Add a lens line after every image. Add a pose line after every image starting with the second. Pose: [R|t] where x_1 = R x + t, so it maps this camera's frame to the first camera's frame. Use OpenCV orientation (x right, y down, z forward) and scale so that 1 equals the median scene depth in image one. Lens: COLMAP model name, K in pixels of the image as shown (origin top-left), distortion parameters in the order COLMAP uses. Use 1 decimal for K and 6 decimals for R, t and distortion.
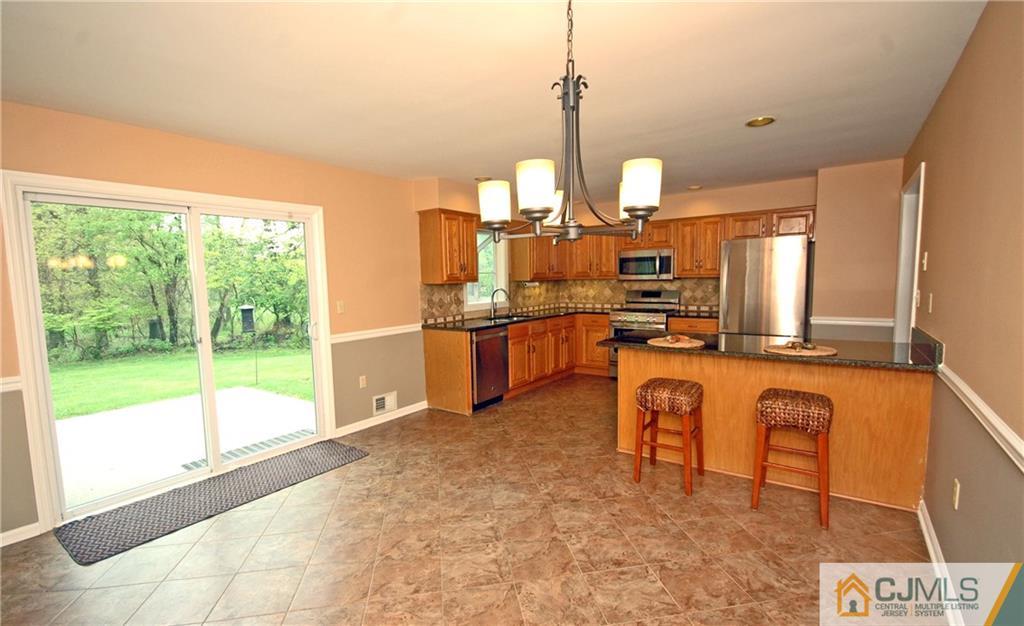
lens RADIAL K [[450.6, 0, 505.9], [0, 450.6, 319.2], [0, 0, 1]] dist [-0.002713, 0.000101]
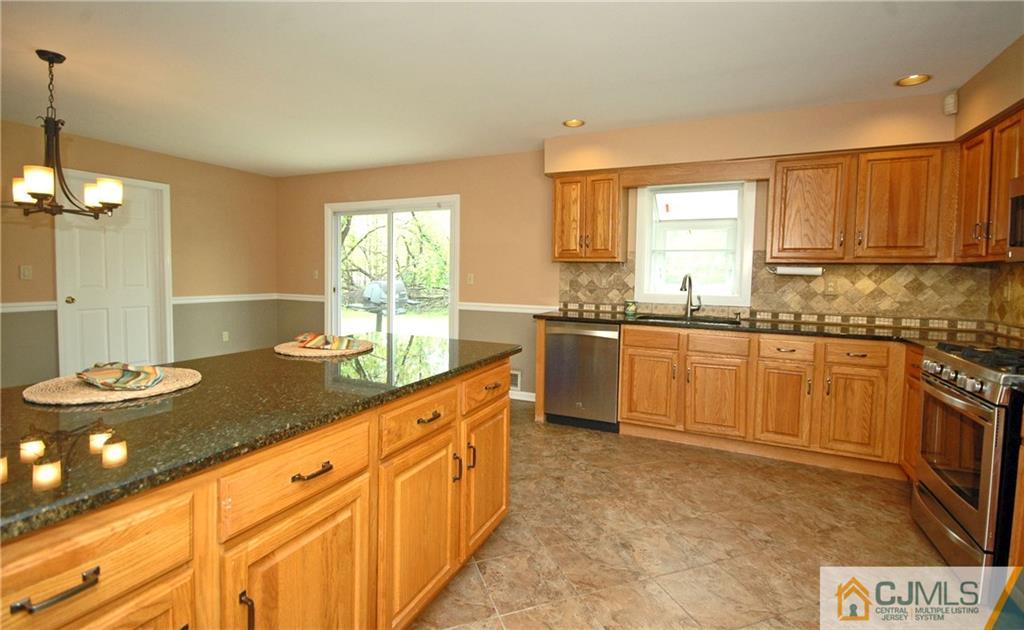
lens RADIAL K [[450.6, 0, 503.5], [0, 450.6, 292.3], [0, 0, 1]] dist [-0.002713, 0.000101]
pose [[0.178345, 0.070436, -0.981444, 0.520910], [-0.110252, 0.992584, 0.051201, -0.041186], [0.977772, 0.099074, 0.184788, 0.574806]]
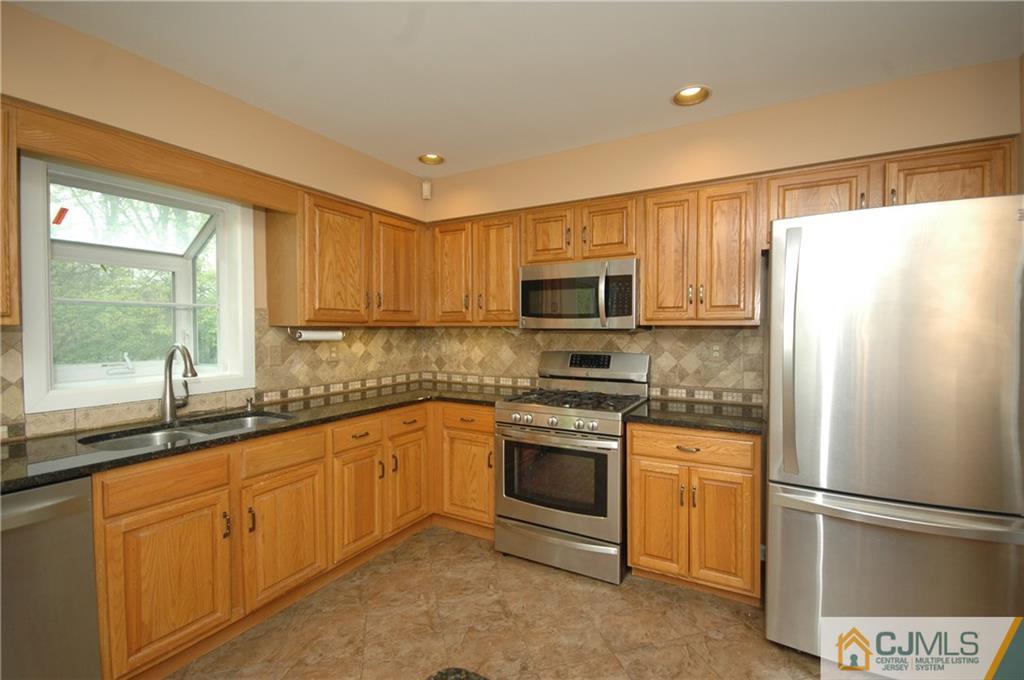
lens RADIAL K [[450.3, 0, 514.3], [0, 450.3, 340.8], [0, 0, 1]] dist [0.011325, -0.000111]
pose [[0.993815, 0.017048, 0.109731, 0.197152], [-0.009783, 0.997745, -0.066409, -0.045249], [-0.110615, 0.064925, 0.991740, 0.555330]]
